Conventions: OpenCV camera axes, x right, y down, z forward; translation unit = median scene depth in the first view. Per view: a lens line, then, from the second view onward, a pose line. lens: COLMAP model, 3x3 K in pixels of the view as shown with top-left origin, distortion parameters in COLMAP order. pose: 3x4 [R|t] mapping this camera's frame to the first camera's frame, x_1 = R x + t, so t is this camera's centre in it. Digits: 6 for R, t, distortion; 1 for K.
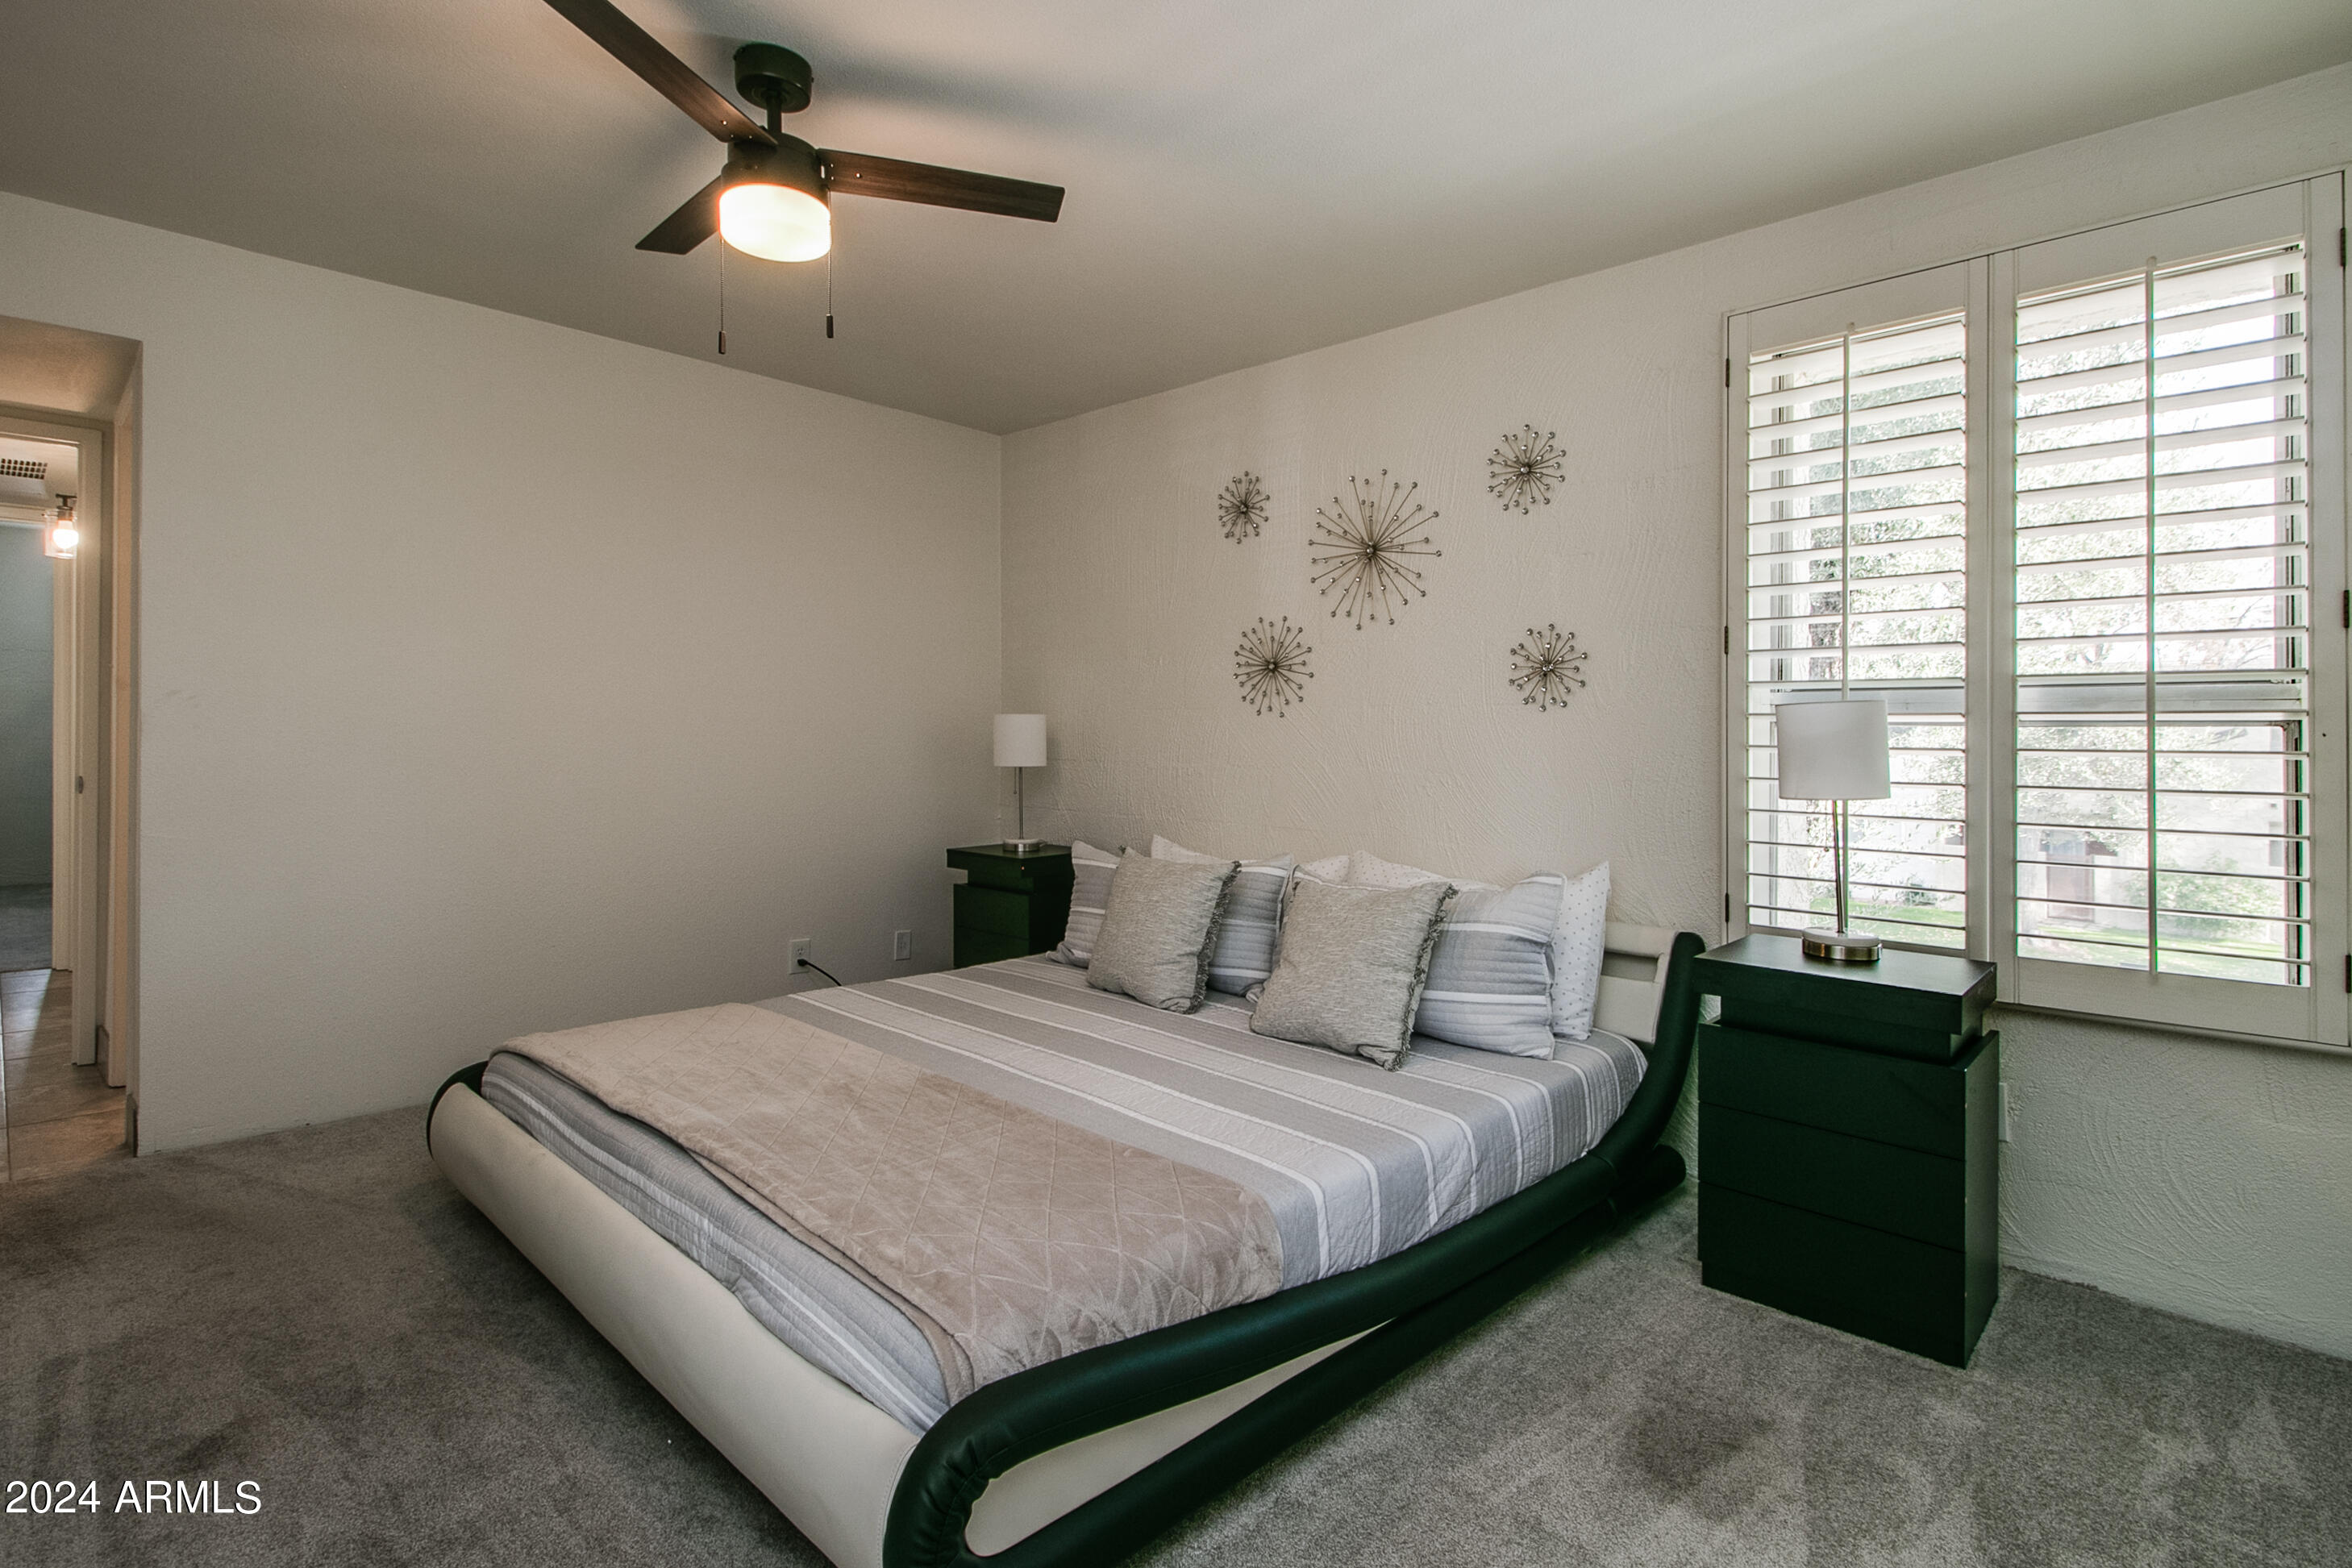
lens RADIAL K [[1160.8, 0, 1176.1], [0, 1160.8, 741.4], [0, 0, 1]] dist [0.016412, 0.000024]
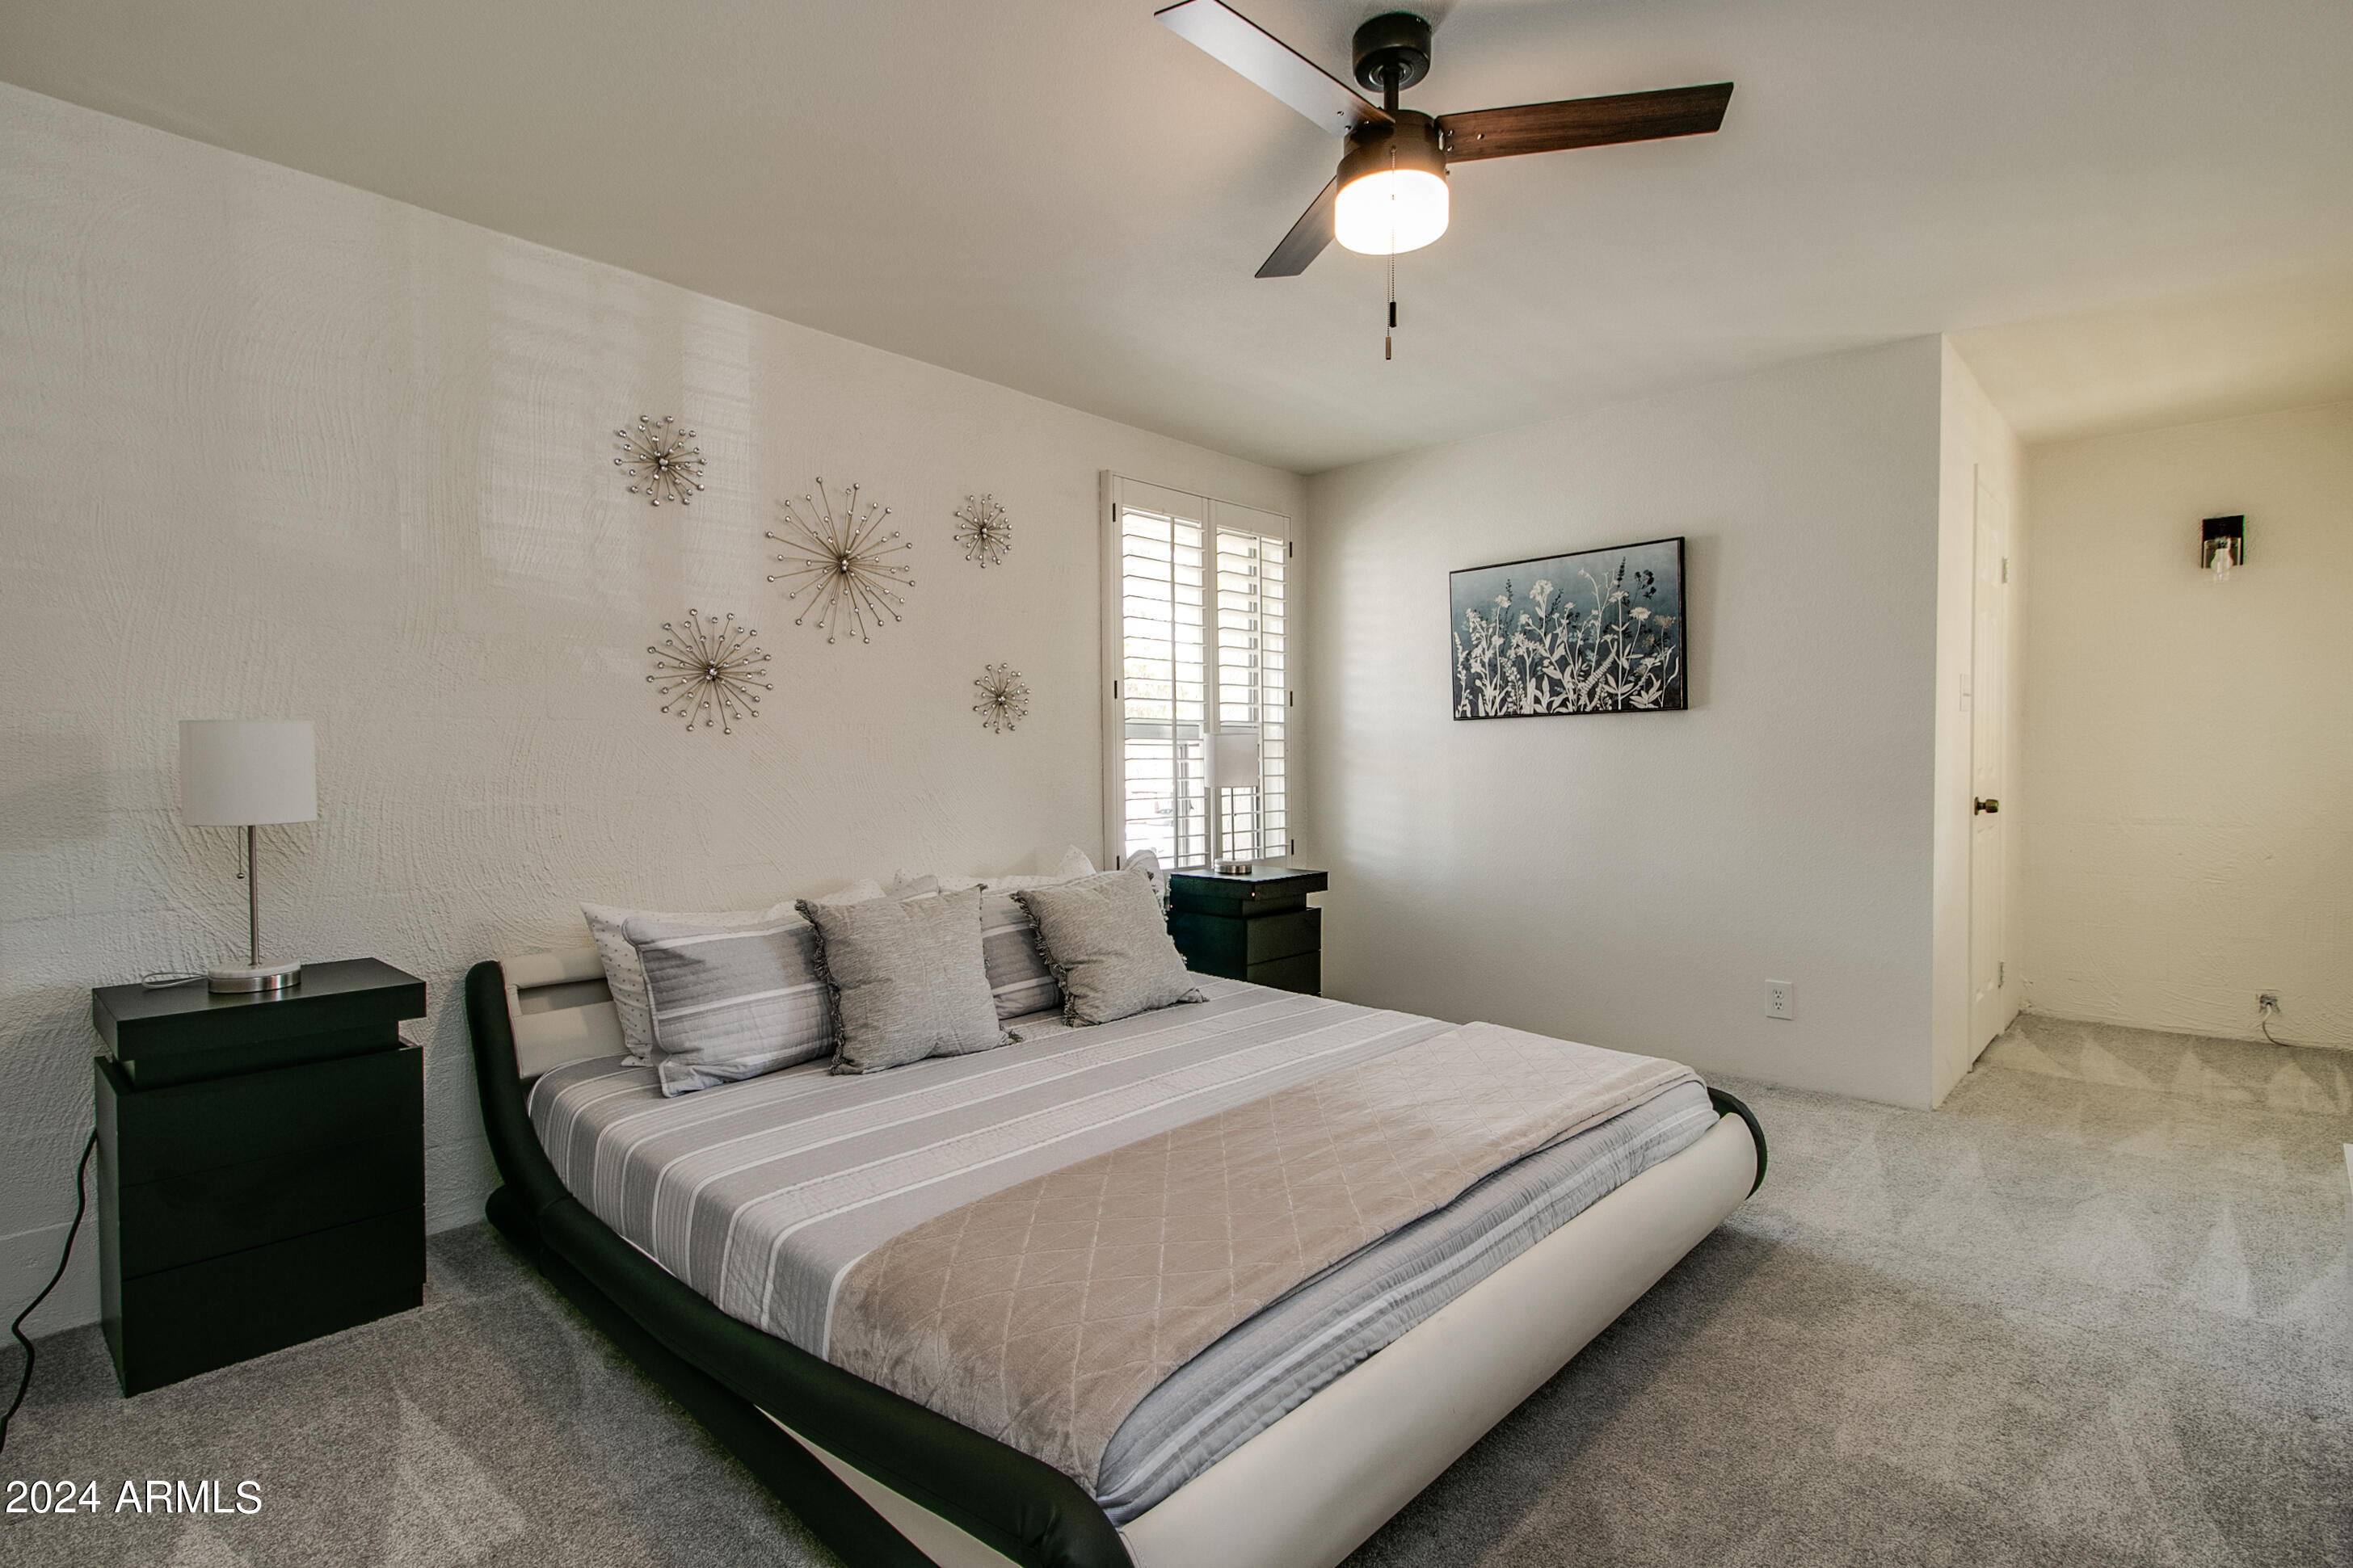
lens RADIAL K [[1147.4, 0, 1176.5], [0, 1147.4, 784.0], [0, 0, 1]] dist [0.018275, 0.000113]
pose [[-0.027884, -0.033692, 0.999043, -0.896275], [0.009048, 0.999382, 0.033956, -0.012271], [-0.999570, 0.009986, -0.027562, 0.839788]]
